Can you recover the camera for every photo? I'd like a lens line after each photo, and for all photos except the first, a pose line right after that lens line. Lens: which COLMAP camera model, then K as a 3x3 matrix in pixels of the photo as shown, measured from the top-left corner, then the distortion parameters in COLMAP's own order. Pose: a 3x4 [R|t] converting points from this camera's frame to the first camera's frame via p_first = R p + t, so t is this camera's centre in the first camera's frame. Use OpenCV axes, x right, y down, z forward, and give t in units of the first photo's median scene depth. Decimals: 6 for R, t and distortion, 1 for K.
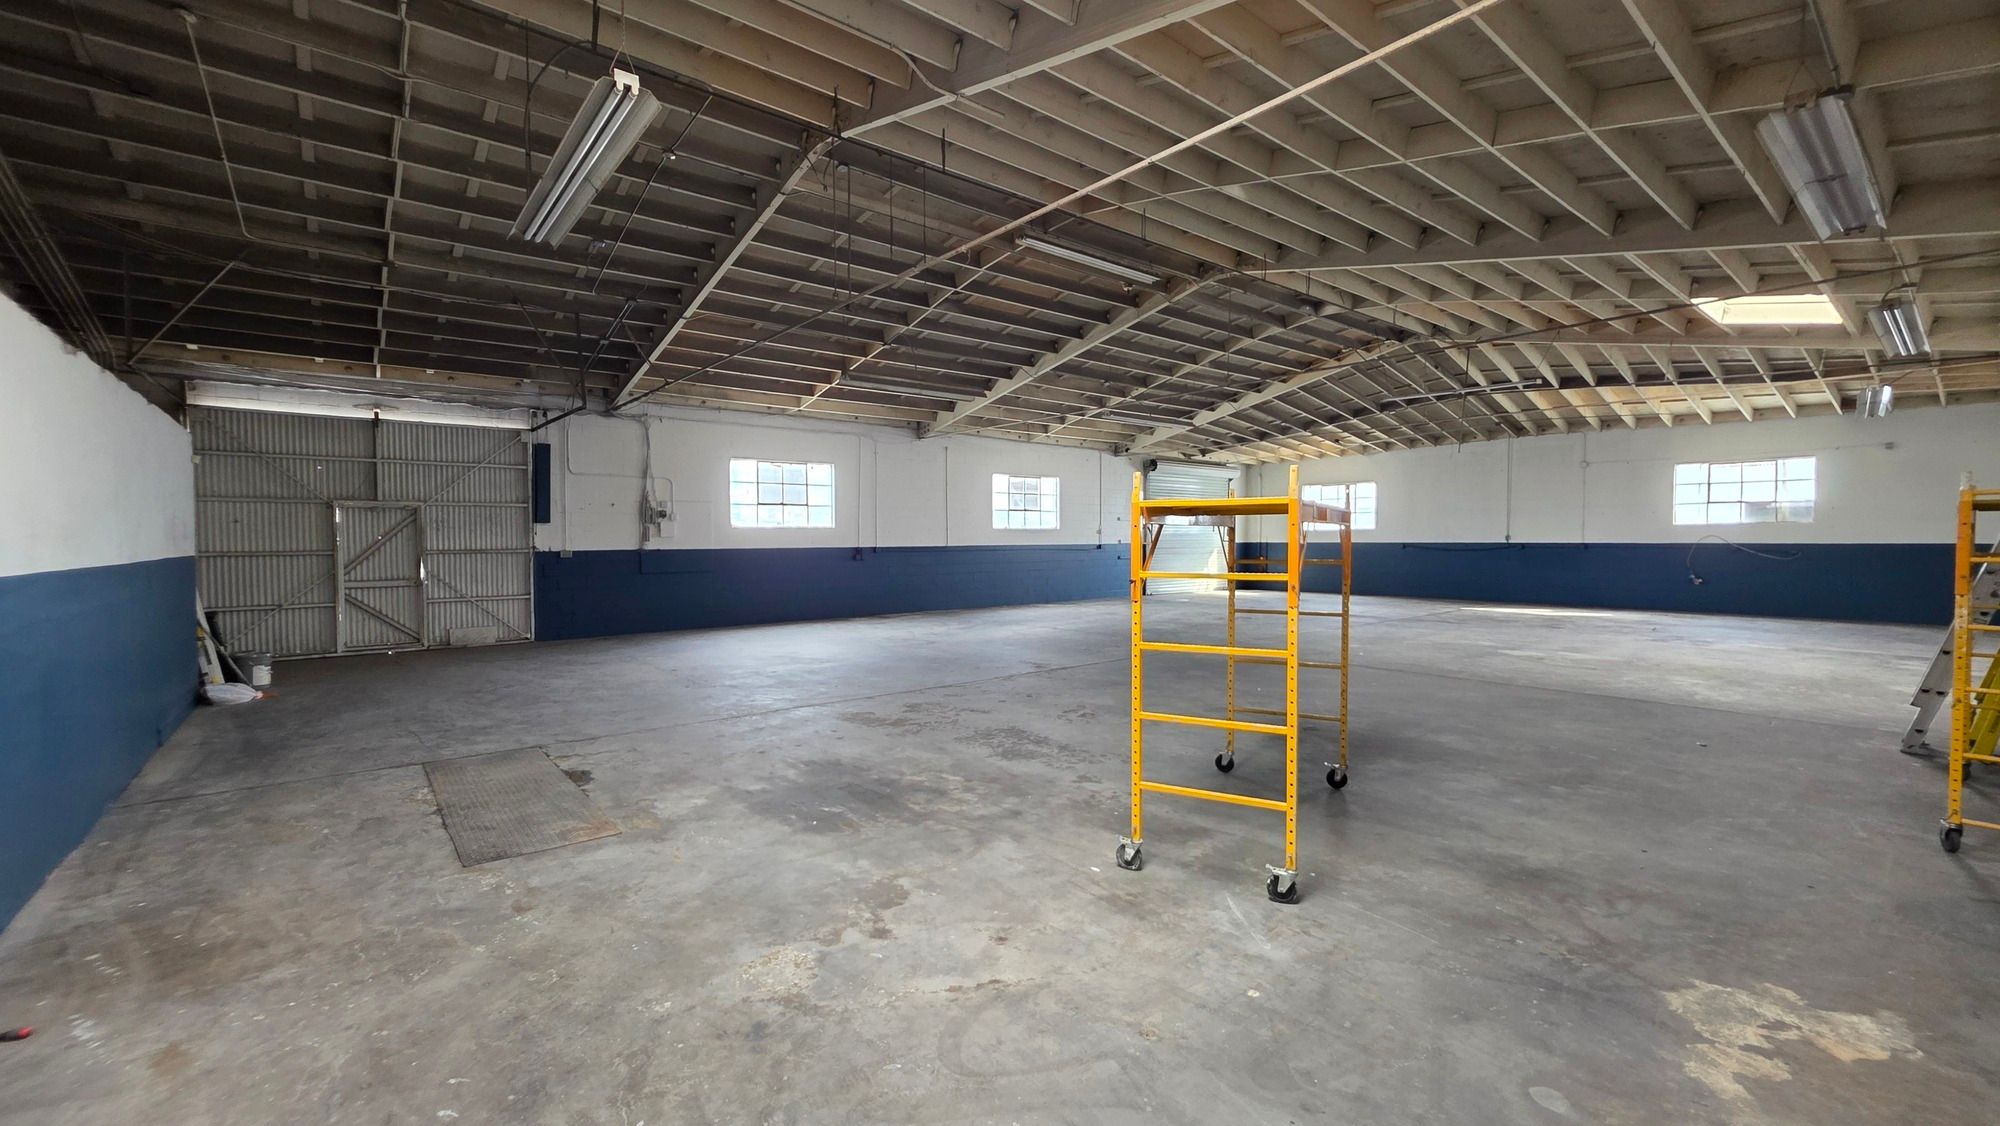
lens RADIAL K [[804.5, 0, 1000.0], [0, 804.5, 563.0], [0, 0, 1]] dist [-0.000310, -0.000187]
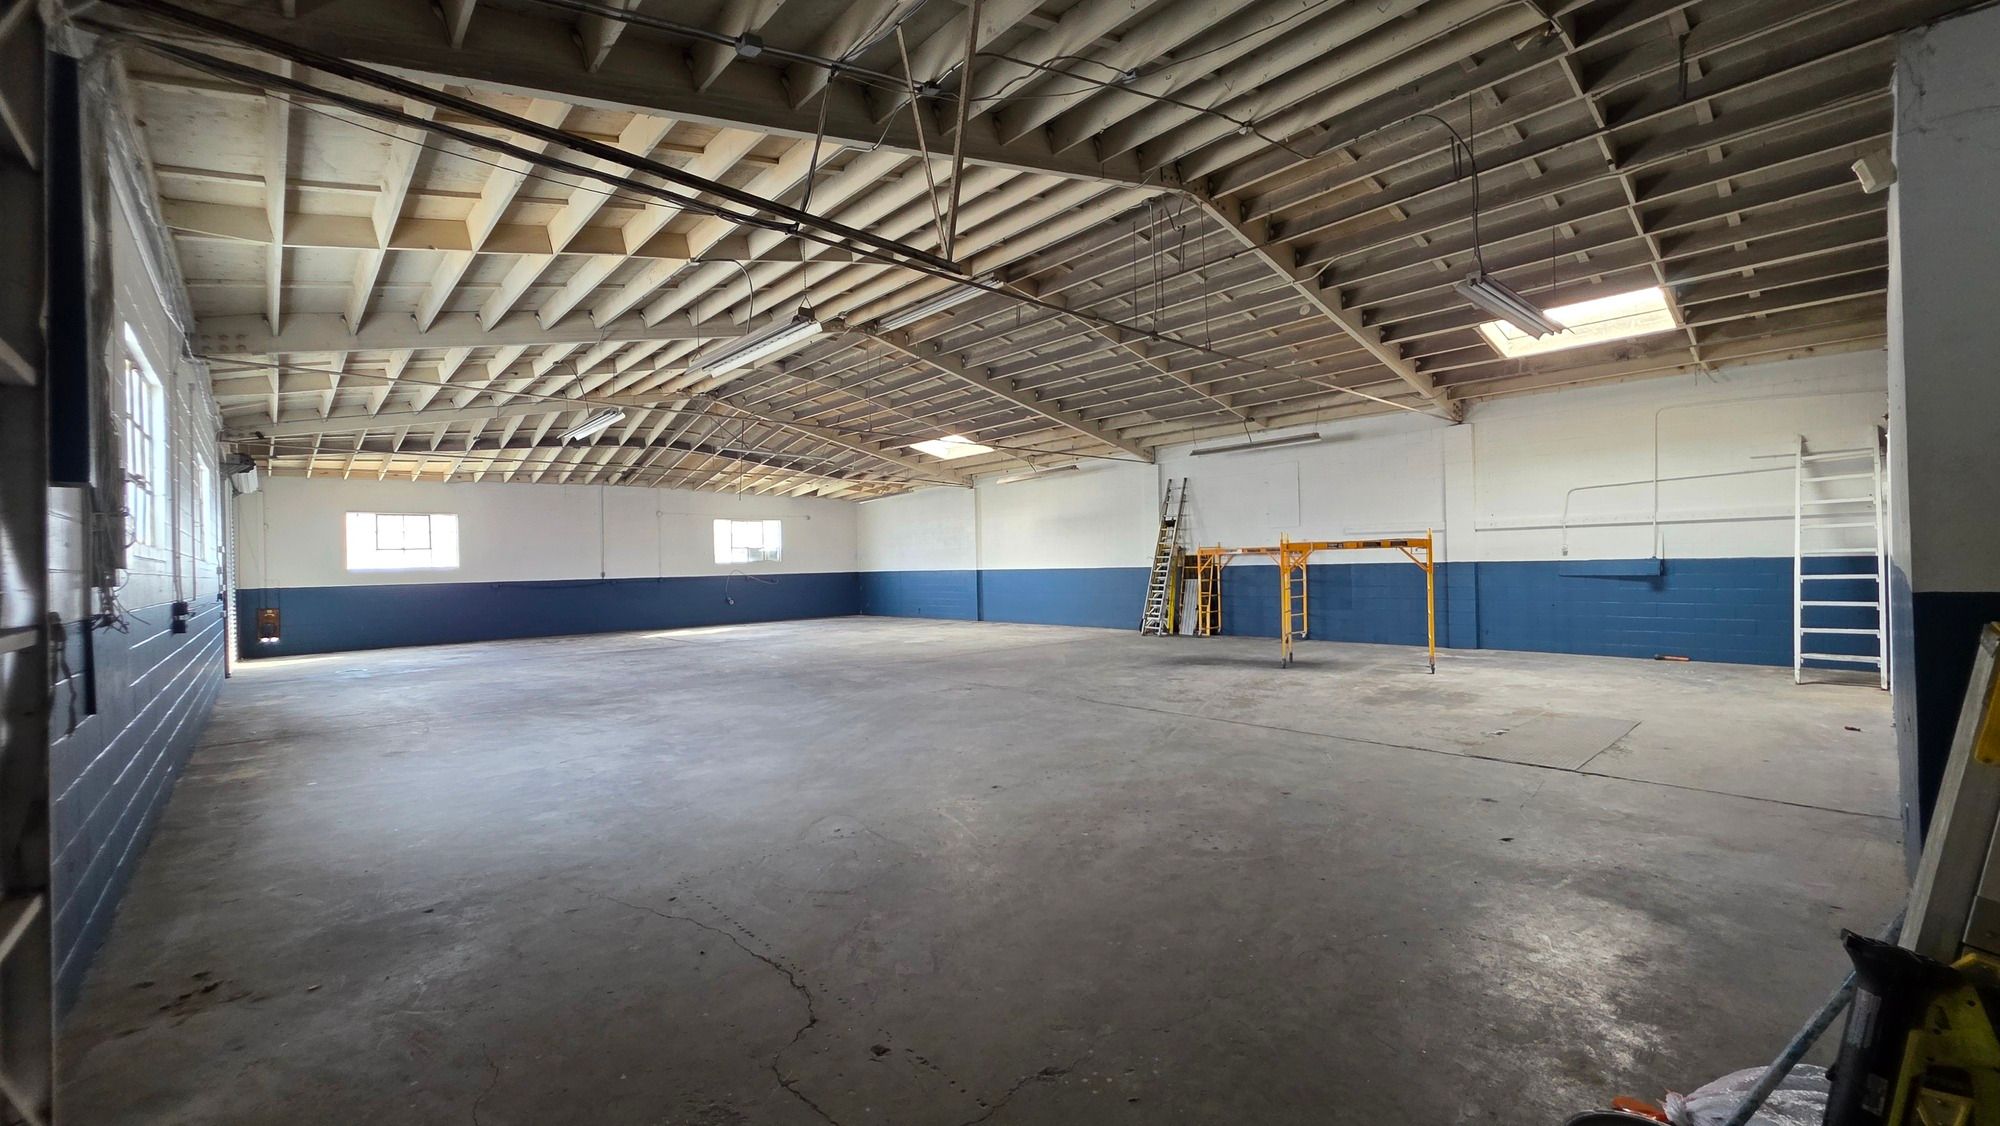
lens RADIAL K [[804.5, 0, 1000.0], [0, 804.5, 563.0], [0, 0, 1]] dist [-0.000310, -0.000187]
pose [[-0.049732, 0.008276, 0.998728, -0.695601], [0.056185, 0.998405, -0.005475, -0.015790], [-0.997181, 0.055841, -0.050117, 0.721739]]
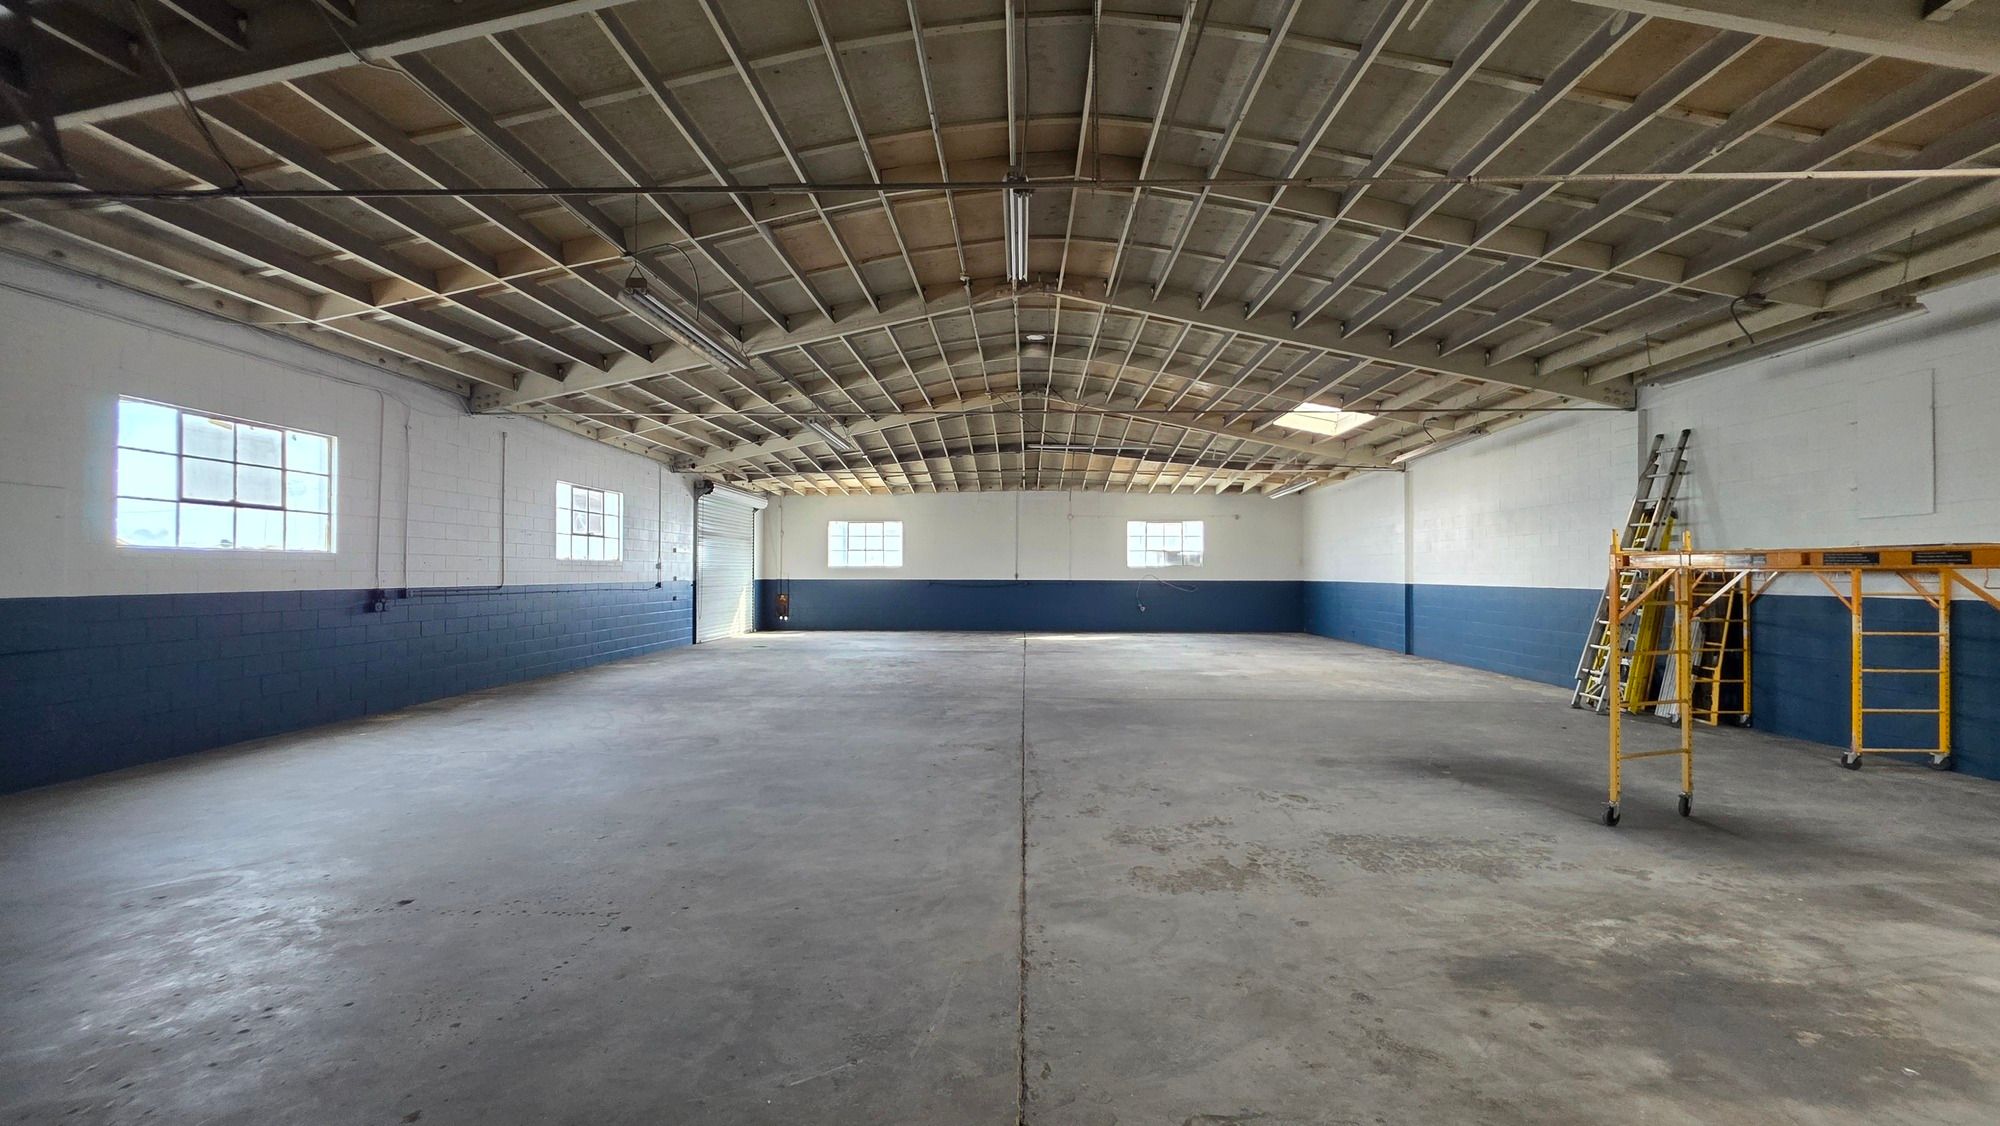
lens RADIAL K [[804.5, 0, 1000.0], [0, 804.5, 563.0], [0, 0, 1]] dist [-0.000310, -0.000187]
pose [[0.663914, 0.015621, 0.747646, -0.353995], [0.017849, 0.999166, -0.036726, -0.010783], [-0.747596, 0.037728, 0.663081, 0.348534]]
